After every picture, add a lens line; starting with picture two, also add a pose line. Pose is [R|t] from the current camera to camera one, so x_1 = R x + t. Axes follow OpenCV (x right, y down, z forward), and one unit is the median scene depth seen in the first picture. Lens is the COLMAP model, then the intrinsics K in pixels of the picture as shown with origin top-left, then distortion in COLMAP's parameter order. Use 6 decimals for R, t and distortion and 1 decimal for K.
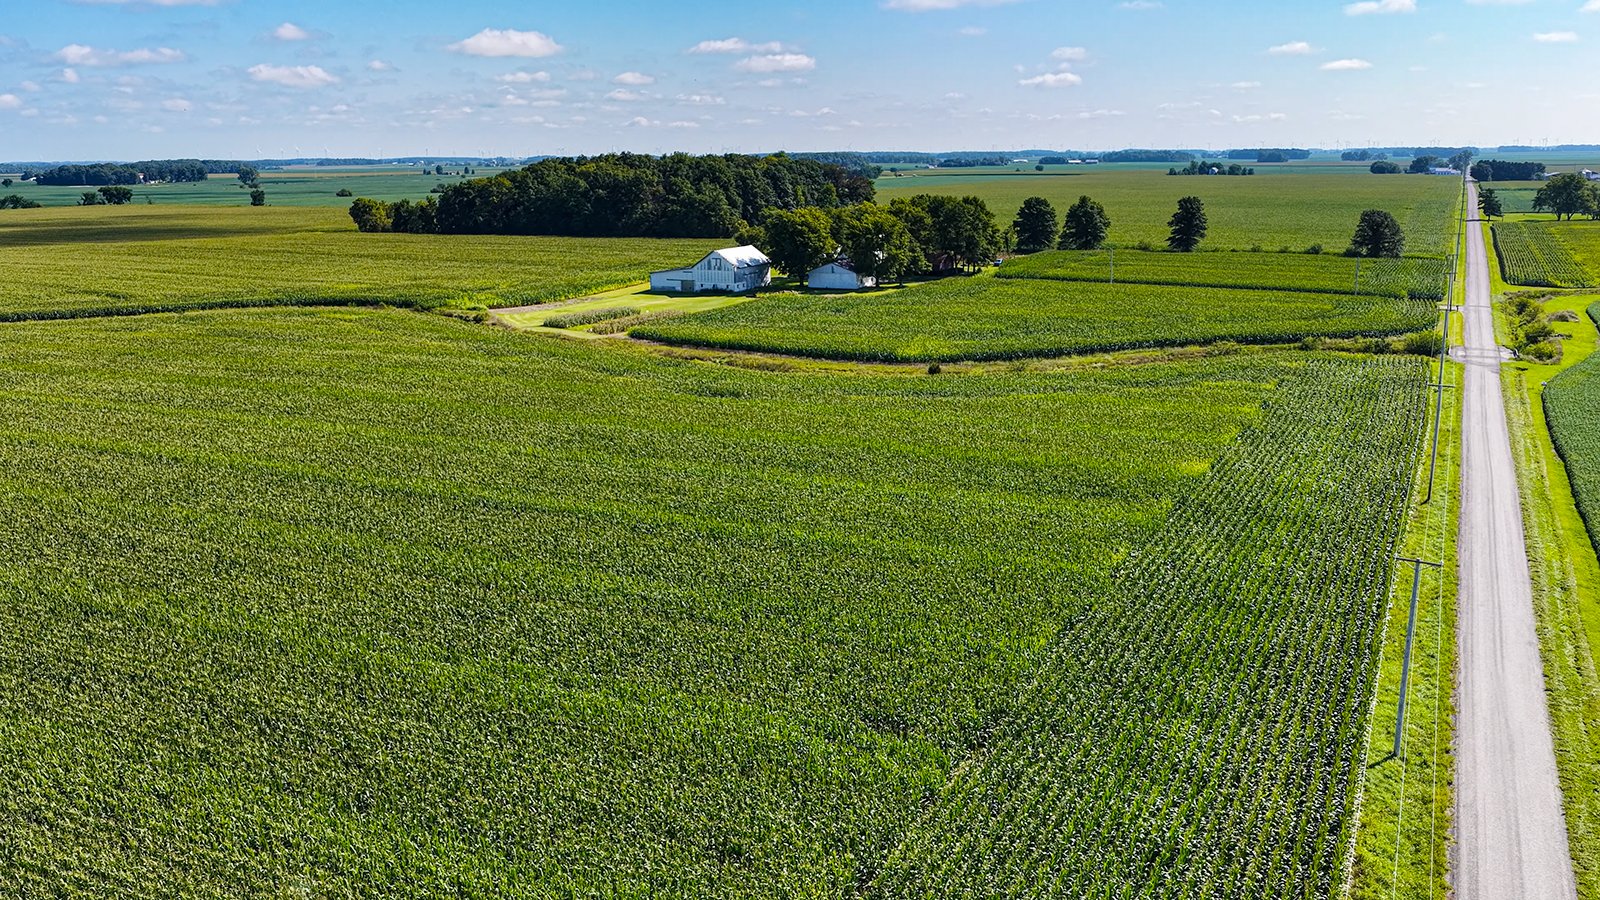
lens RADIAL K [[1365.5, 0, 803.3], [0, 1365.5, 450.6], [0, 0, 1]] dist [-0.020917, 0.046067]
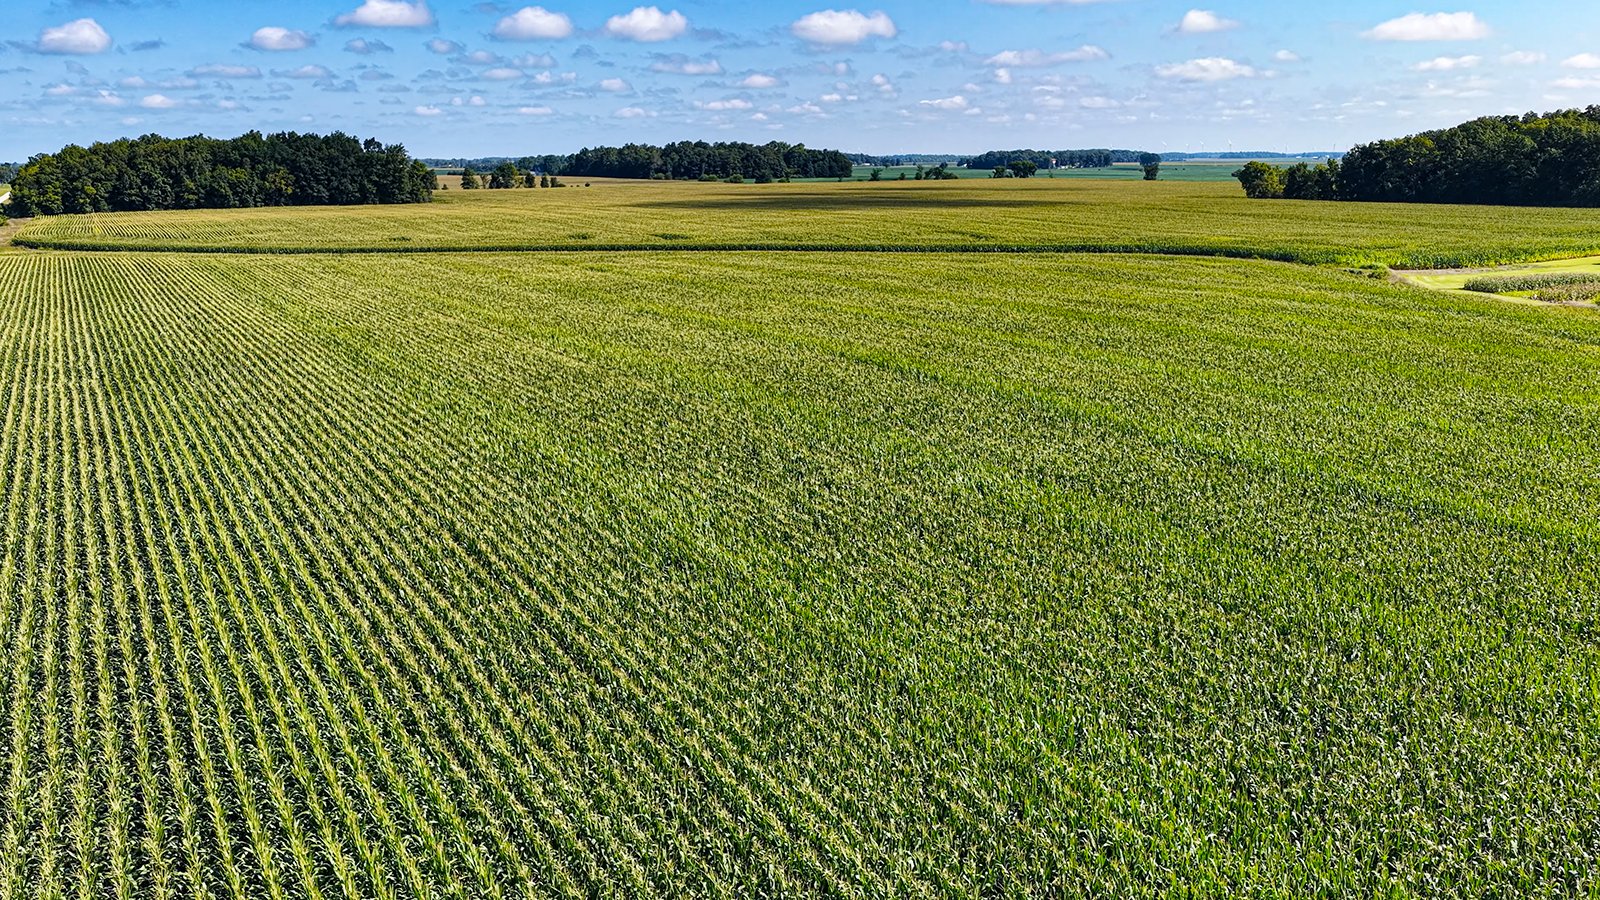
lens RADIAL K [[1365.5, 0, 803.3], [0, 1365.5, 450.6], [0, 0, 1]] dist [-0.020917, 0.046067]
pose [[0.809627, 0.128464, -0.572714, -0.036248], [-0.127200, 0.990968, 0.042463, 0.009892], [0.572996, 0.038470, 0.818655, 0.148595]]
